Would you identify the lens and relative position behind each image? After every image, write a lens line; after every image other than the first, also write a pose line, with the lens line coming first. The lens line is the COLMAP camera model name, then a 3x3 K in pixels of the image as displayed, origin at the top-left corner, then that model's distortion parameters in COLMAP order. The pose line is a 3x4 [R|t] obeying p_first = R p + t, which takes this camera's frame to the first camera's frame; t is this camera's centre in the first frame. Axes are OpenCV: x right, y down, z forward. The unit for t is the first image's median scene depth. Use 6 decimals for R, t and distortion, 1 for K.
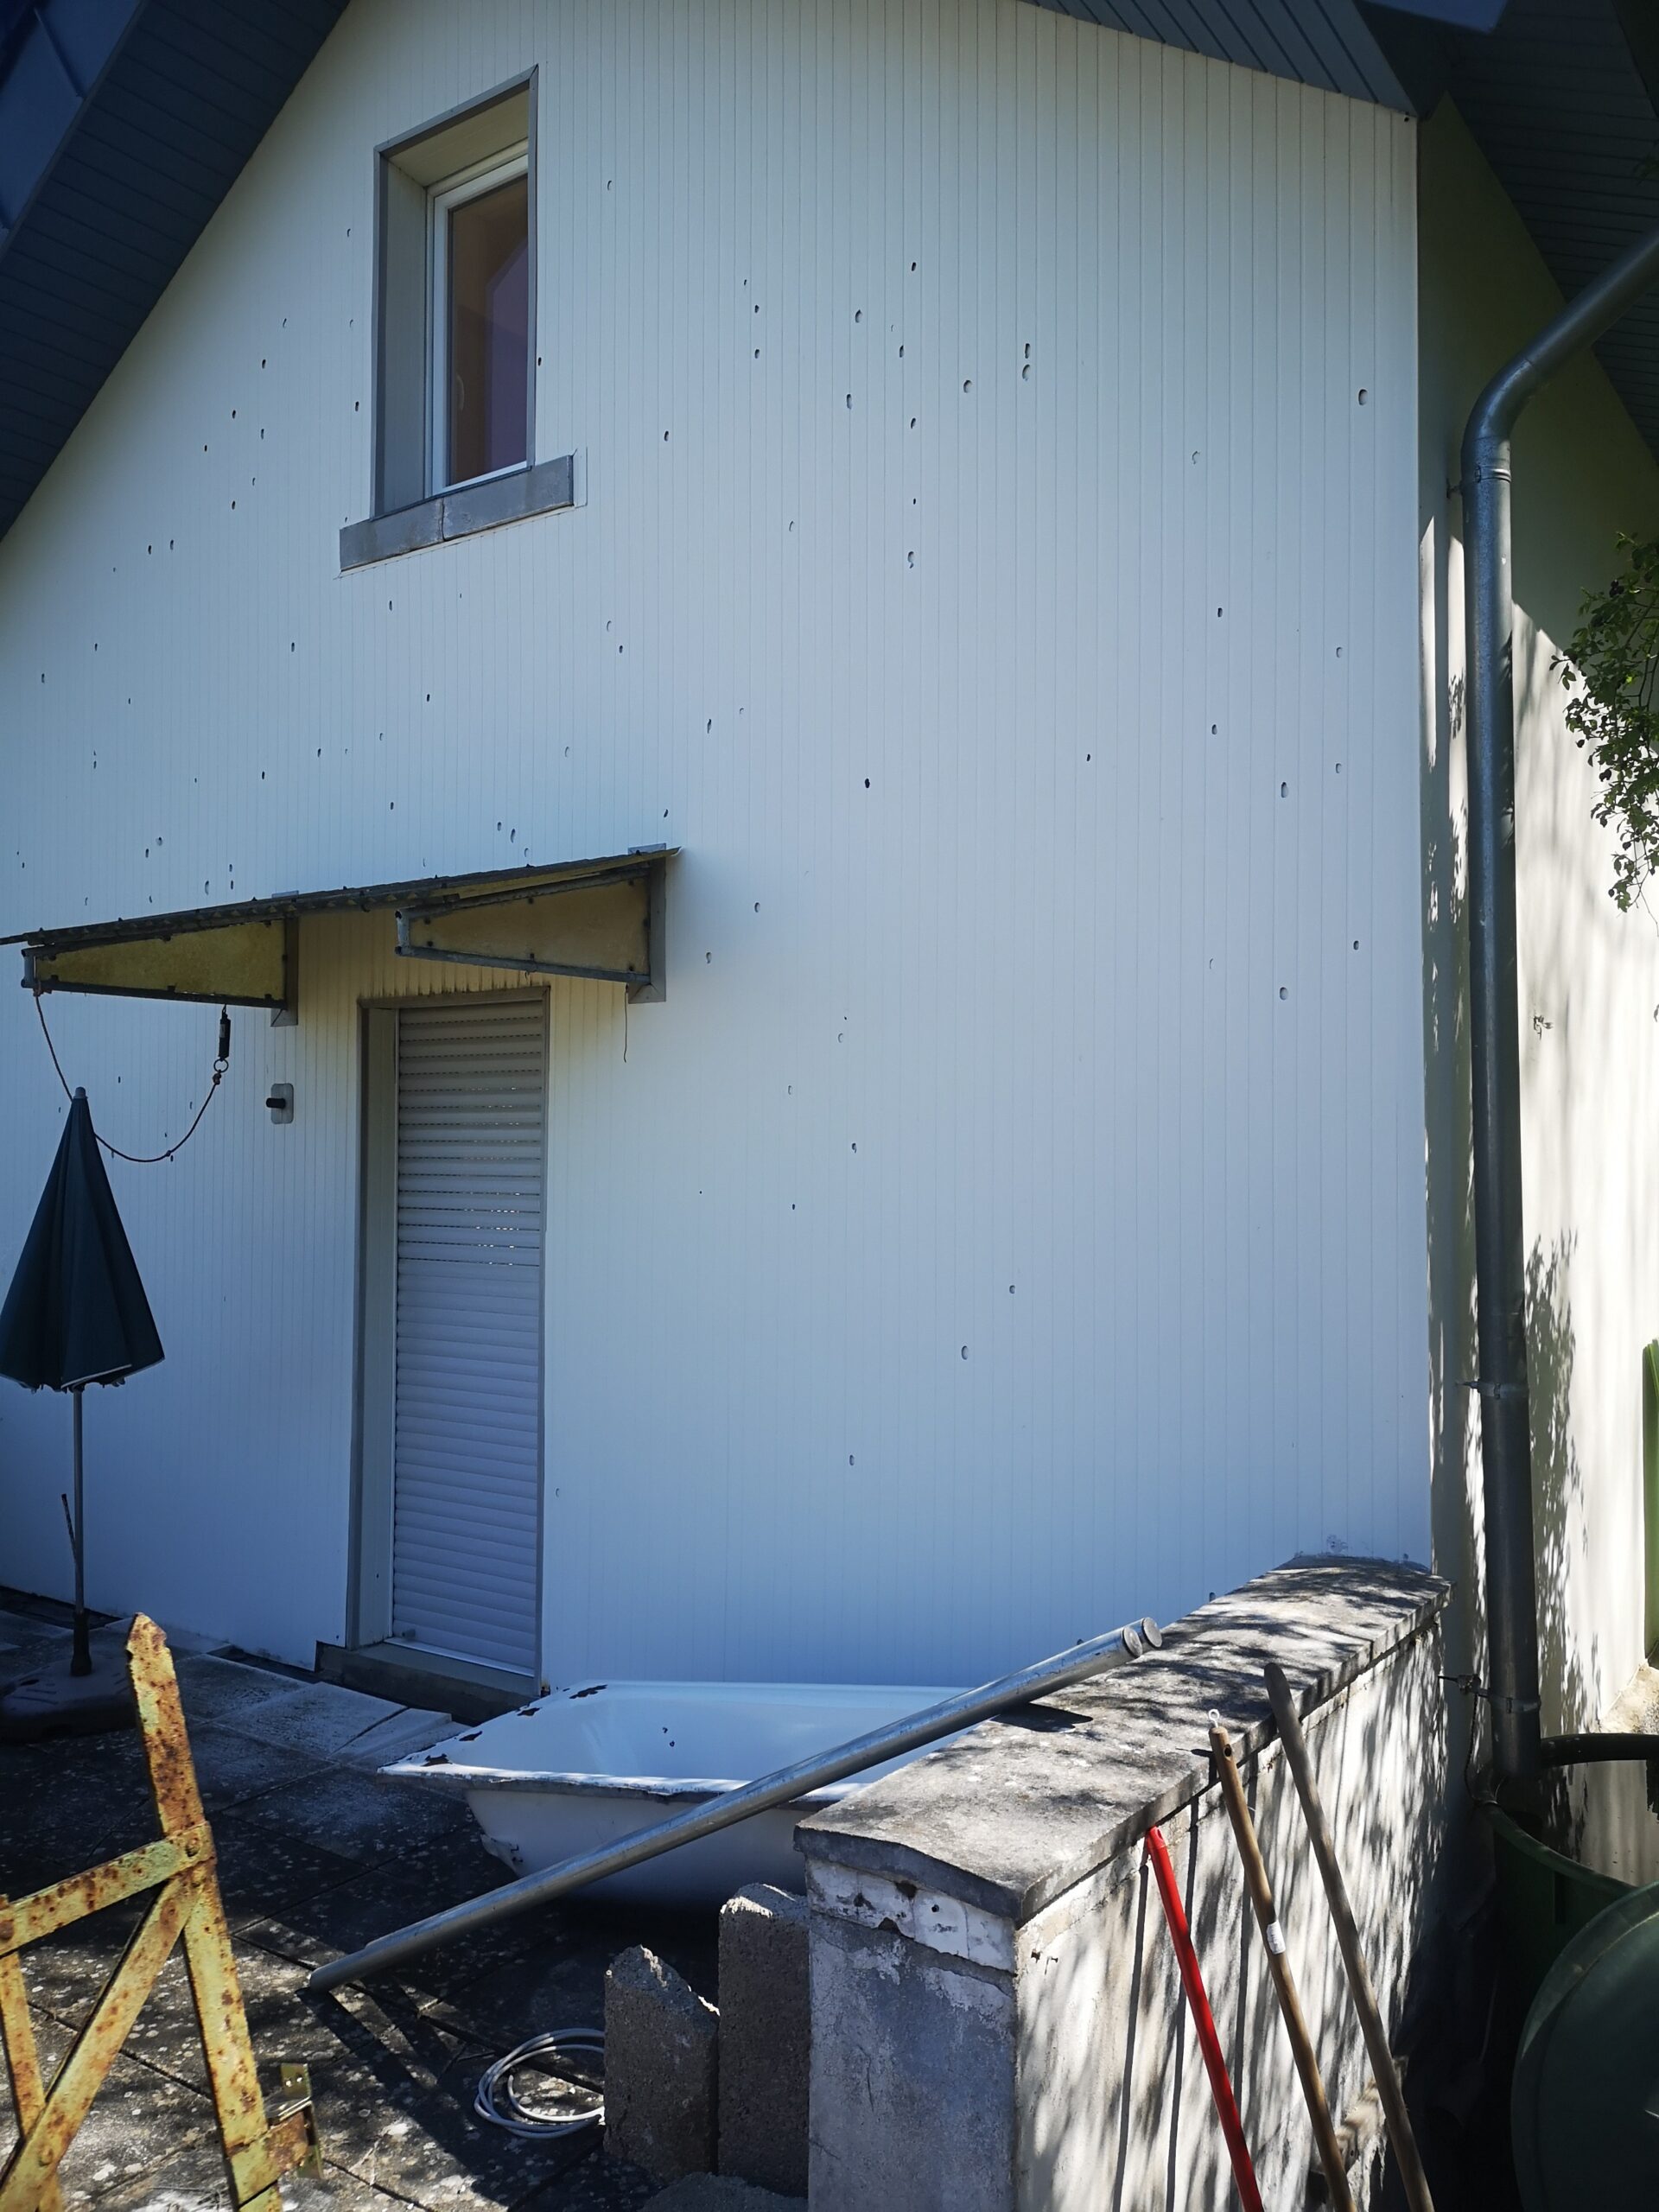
lens RADIAL K [[1719.2, 0, 821.1], [0, 1719.2, 1093.8], [0, 0, 1]] dist [0.032914, -0.019310]
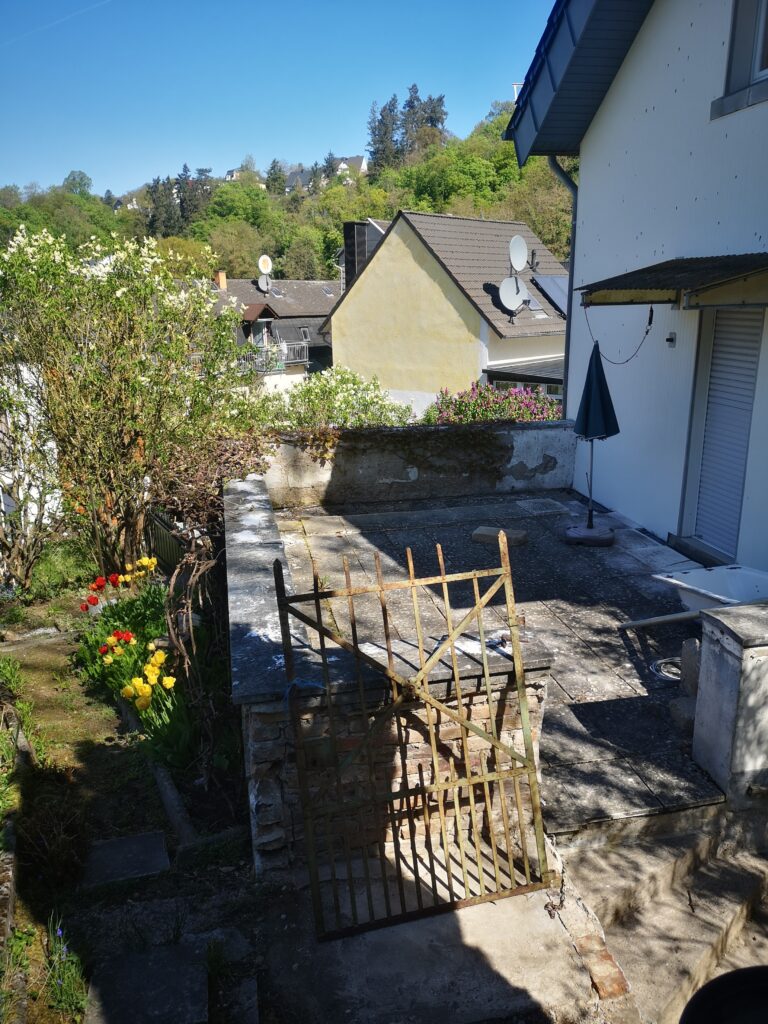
lens RADIAL K [[795.9, 0, 383.7], [0, 795.9, 512.8], [0, 0, 1]] dist [0.032914, -0.019310]
pose [[0.727601, 0.173359, -0.663734, 0.350867], [0.037418, 0.956072, 0.290733, -0.174339], [0.684979, -0.236373, 0.689153, -0.346096]]
